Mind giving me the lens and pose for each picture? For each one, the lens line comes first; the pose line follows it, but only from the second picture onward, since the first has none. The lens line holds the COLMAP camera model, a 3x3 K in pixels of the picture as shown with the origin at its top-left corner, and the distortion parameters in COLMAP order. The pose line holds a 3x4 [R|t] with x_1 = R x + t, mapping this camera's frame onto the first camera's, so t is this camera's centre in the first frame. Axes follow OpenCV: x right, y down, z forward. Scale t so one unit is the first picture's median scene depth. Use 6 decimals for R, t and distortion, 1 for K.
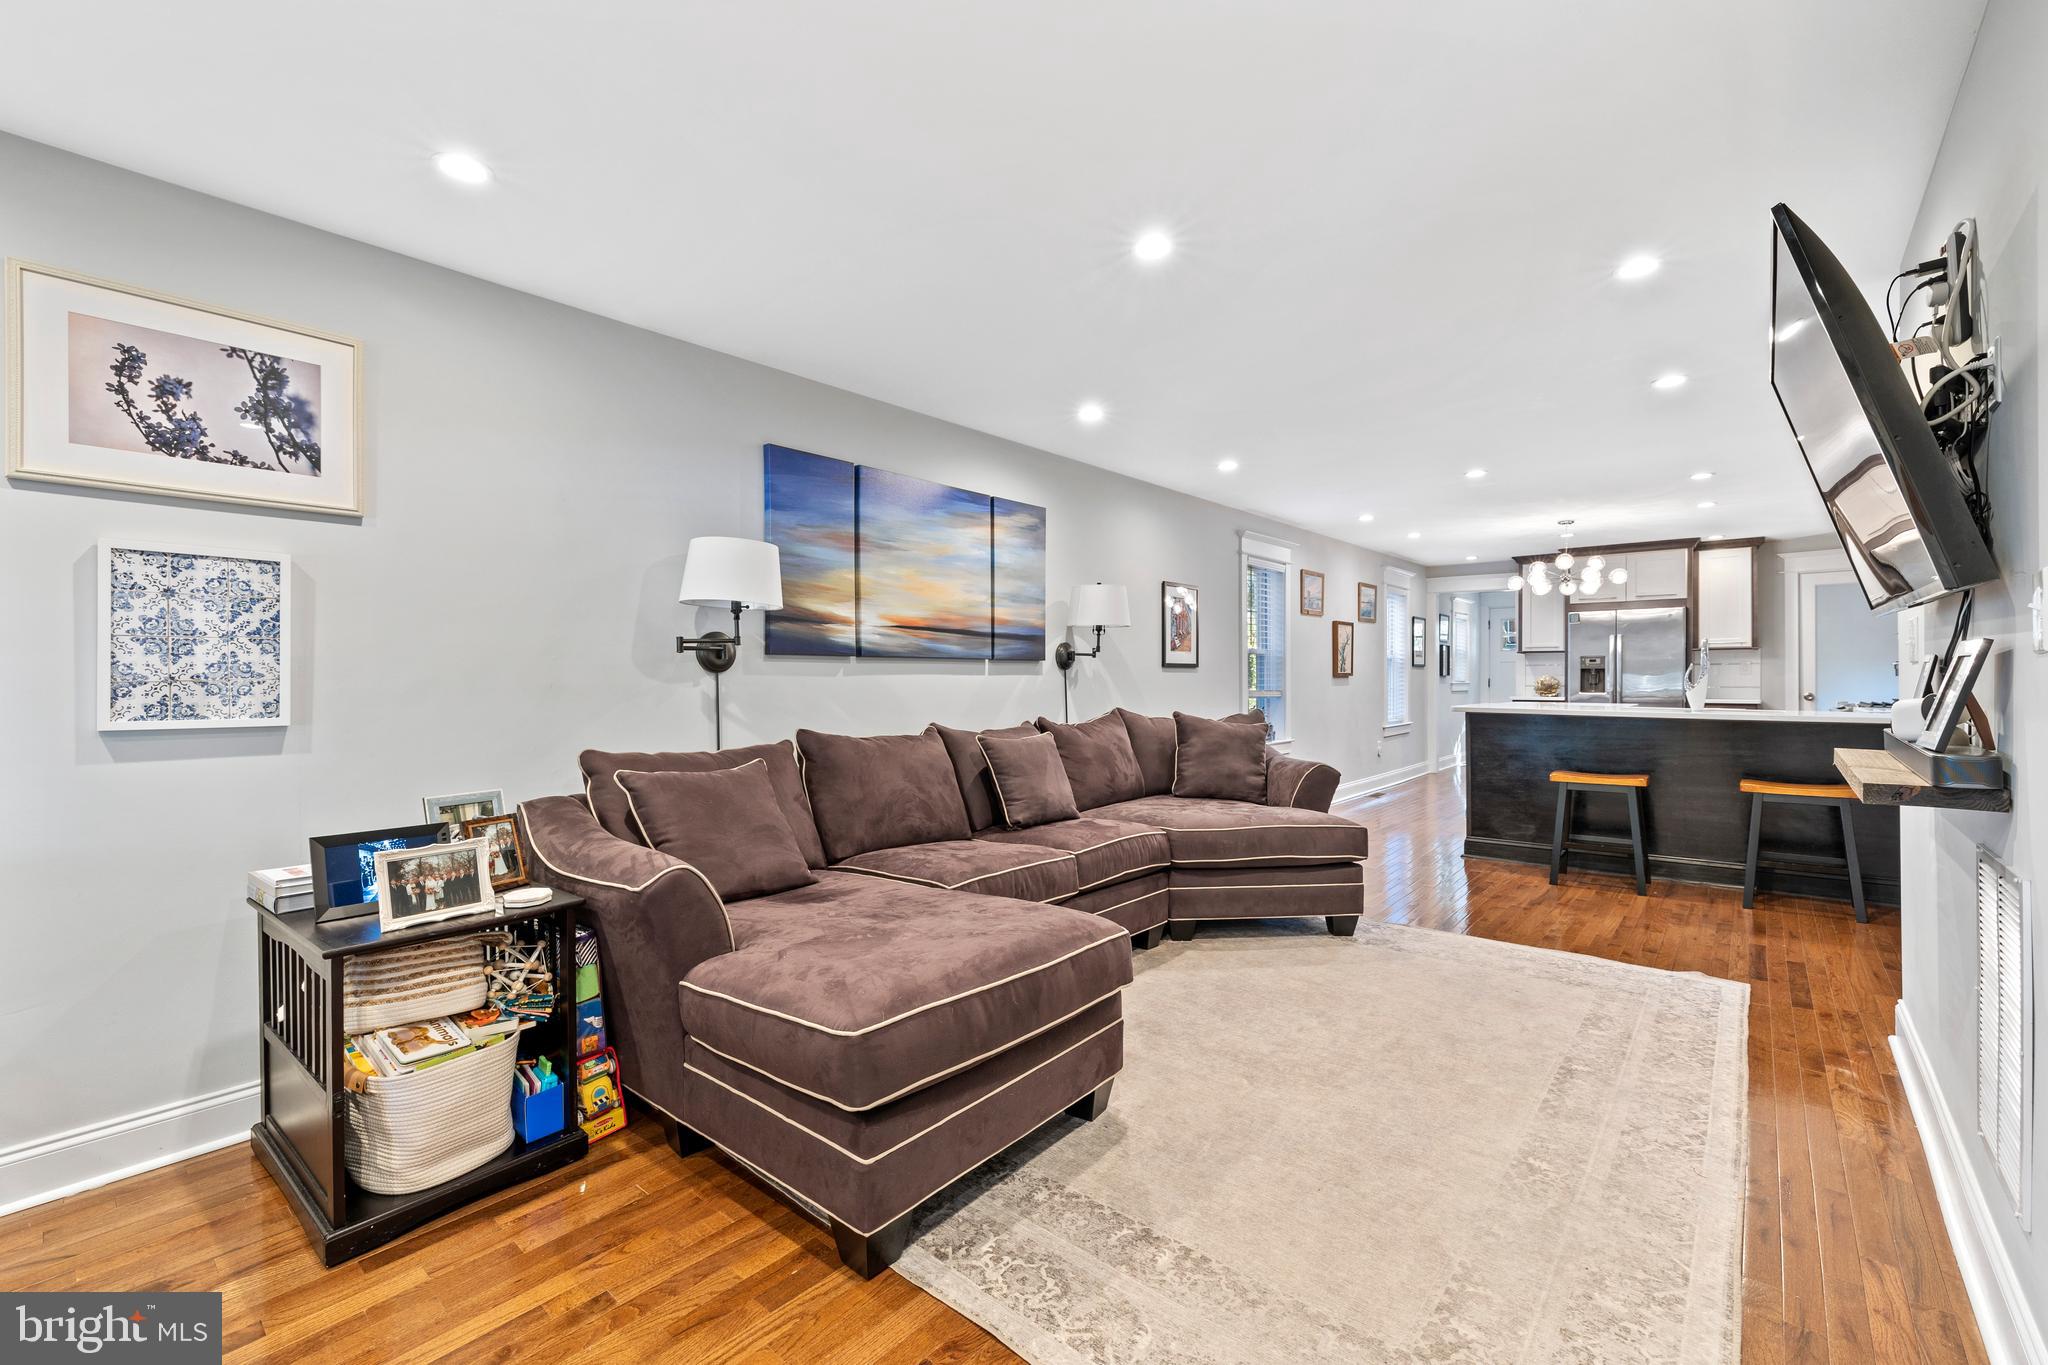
lens RADIAL K [[864.3, 0, 1017.7], [0, 864.3, 680.7], [0, 0, 1]] dist [0.001106, -0.000449]
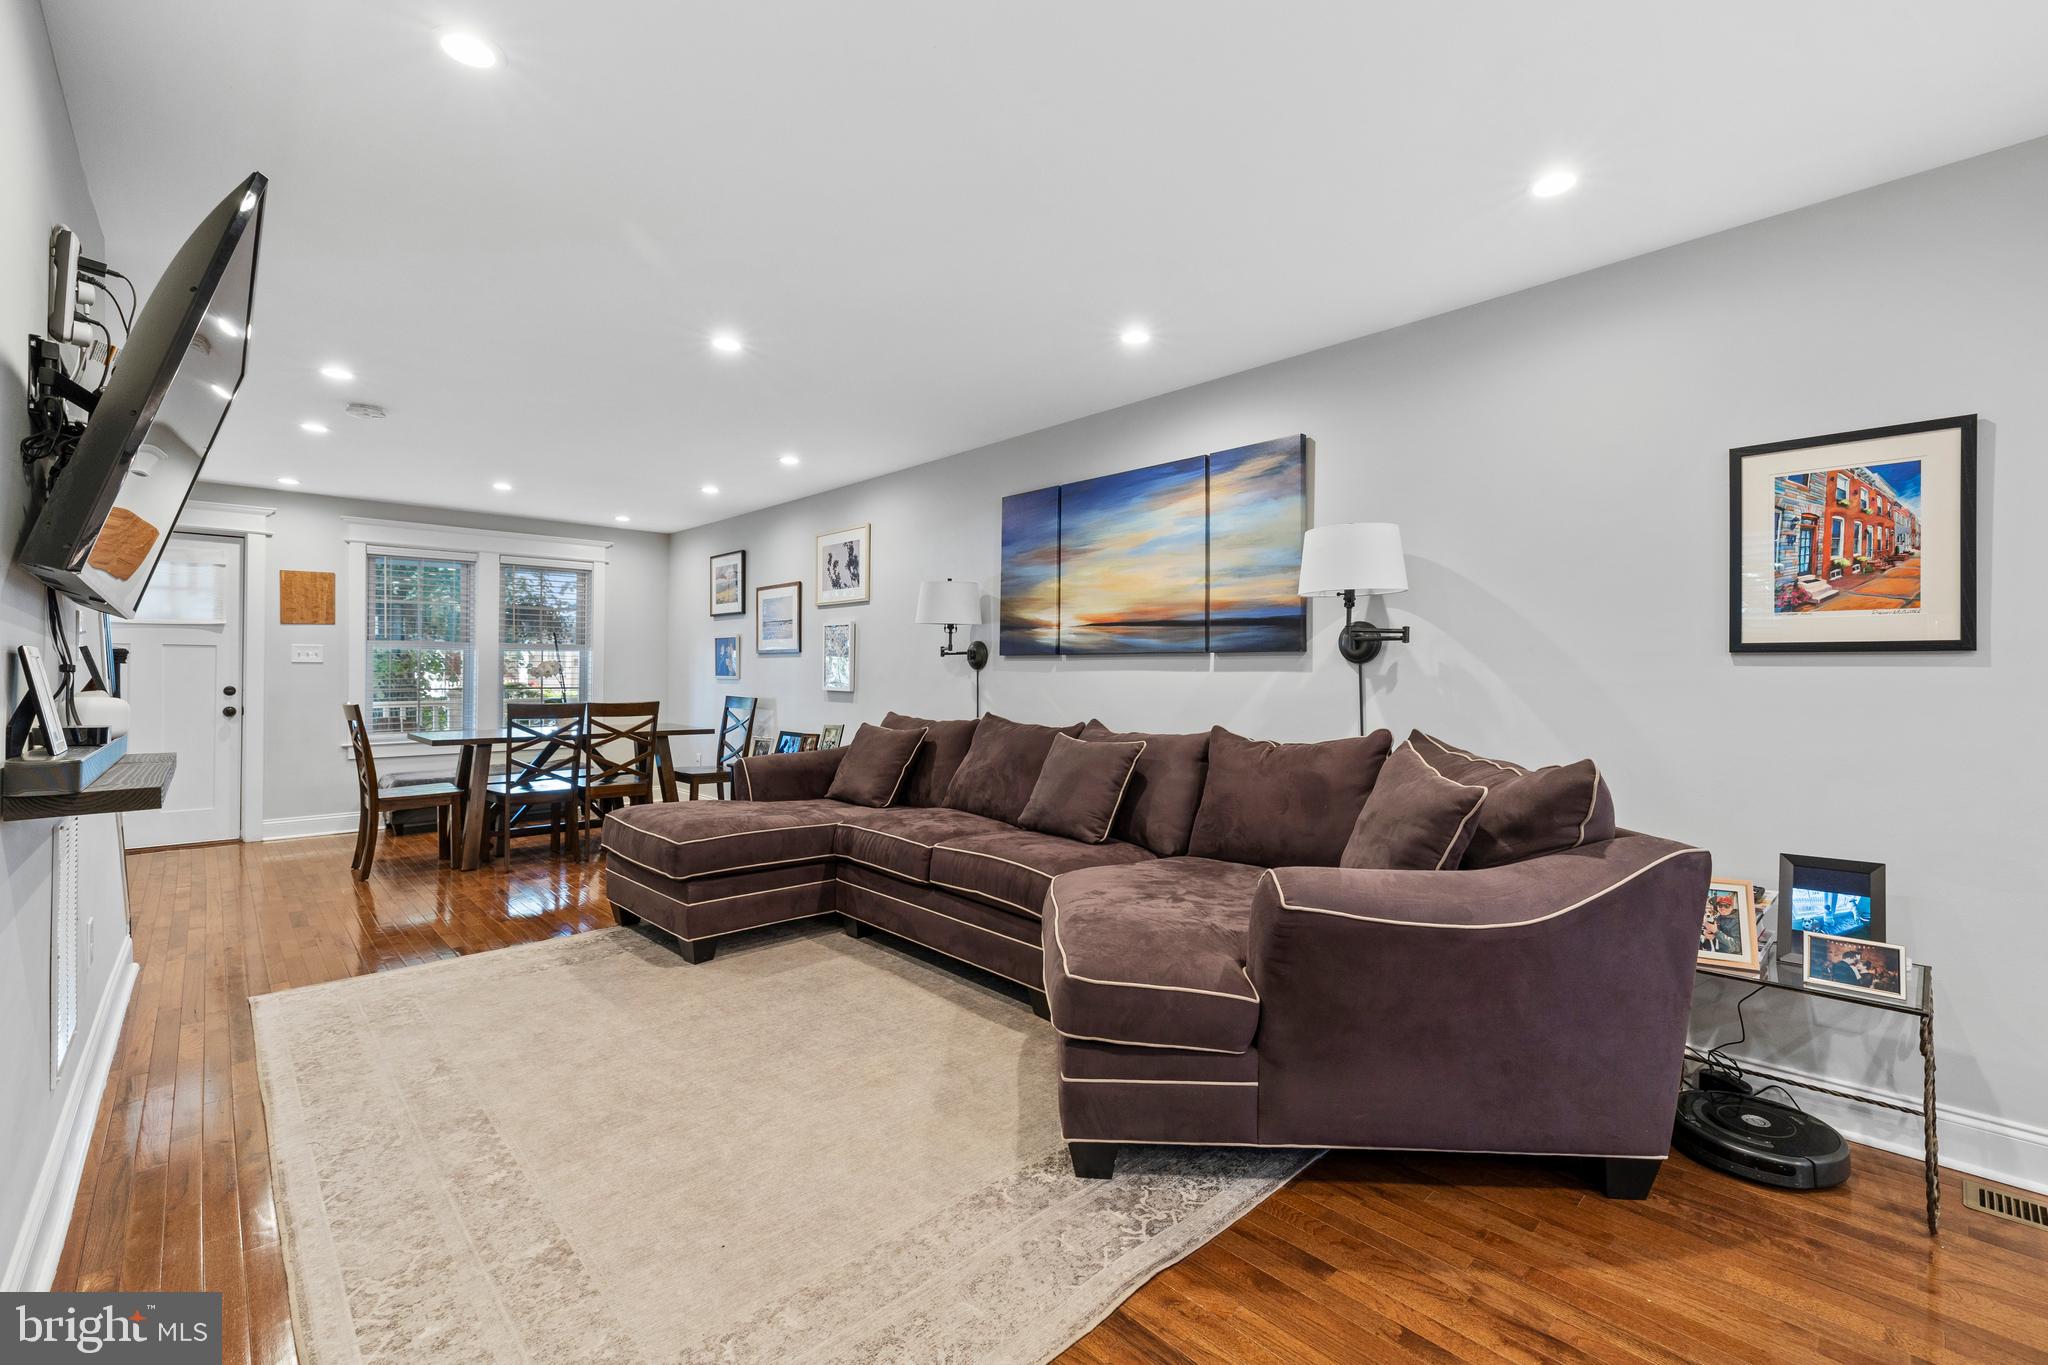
lens RADIAL K [[864.3, 0, 1020.3], [0, 864.3, 667.8], [0, 0, 1]] dist [0.001106, -0.000449]
pose [[-0.102325, -0.001563, -0.994750, 0.924723], [-0.006559, 0.999978, -0.000896, -0.009008], [0.994729, 0.006433, -0.102333, 1.037083]]
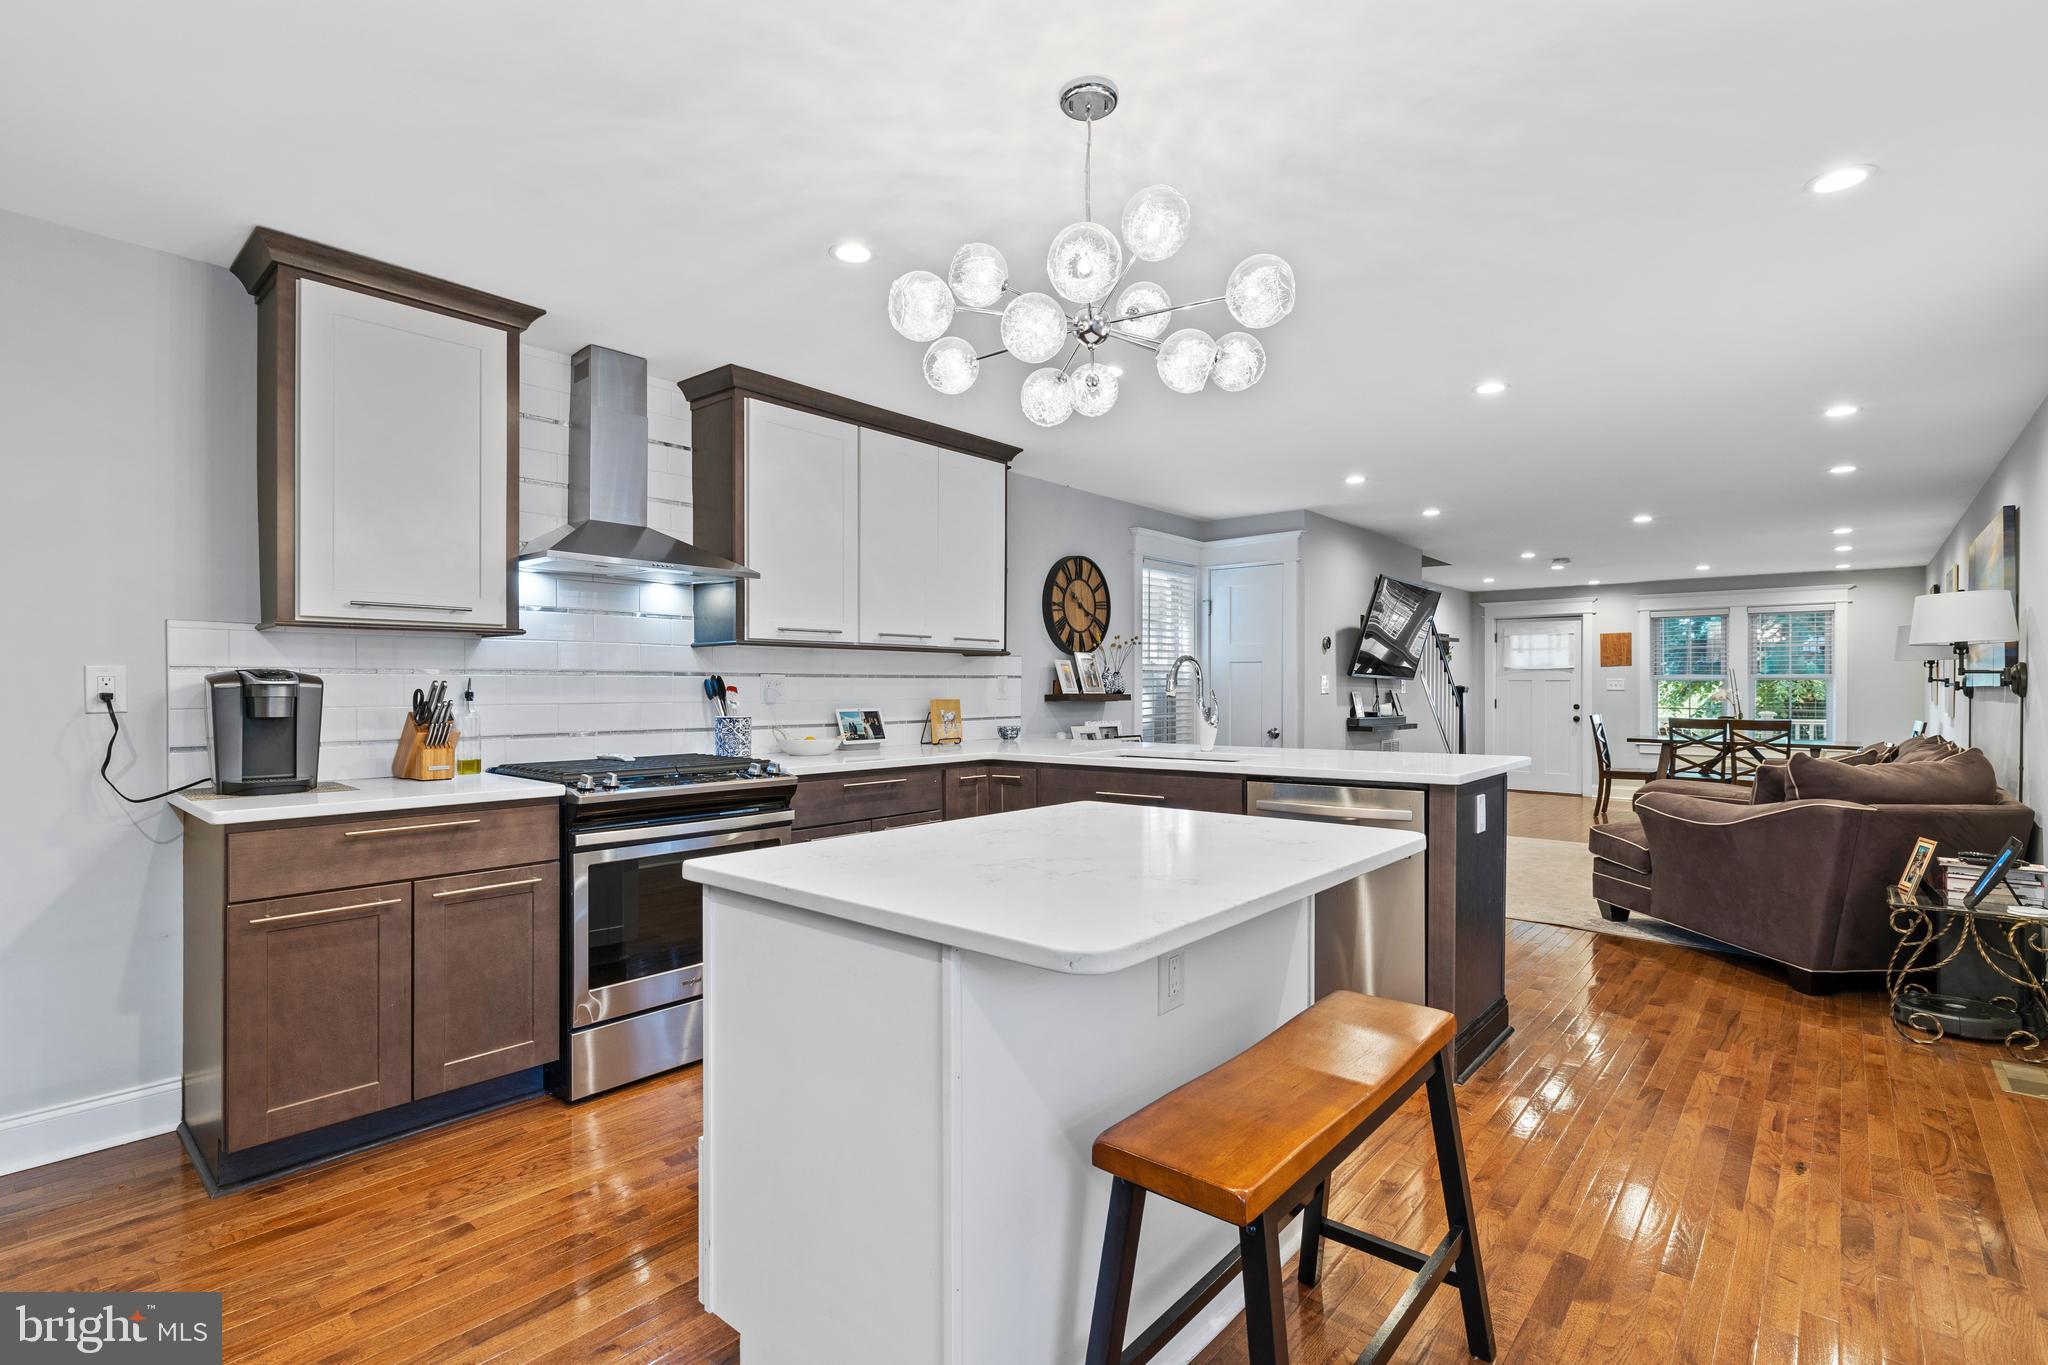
lens RADIAL K [[947.2, 0, 1022.5], [0, 947.2, 687.4], [0, 0, 1]] dist [-0.004883, 0.000931]
pose [[-0.999996, 0.001335, 0.002322, 1.216212], [0.001344, 0.999992, 0.003746, -0.032461], [-0.002317, 0.003750, -0.999990, 2.363746]]
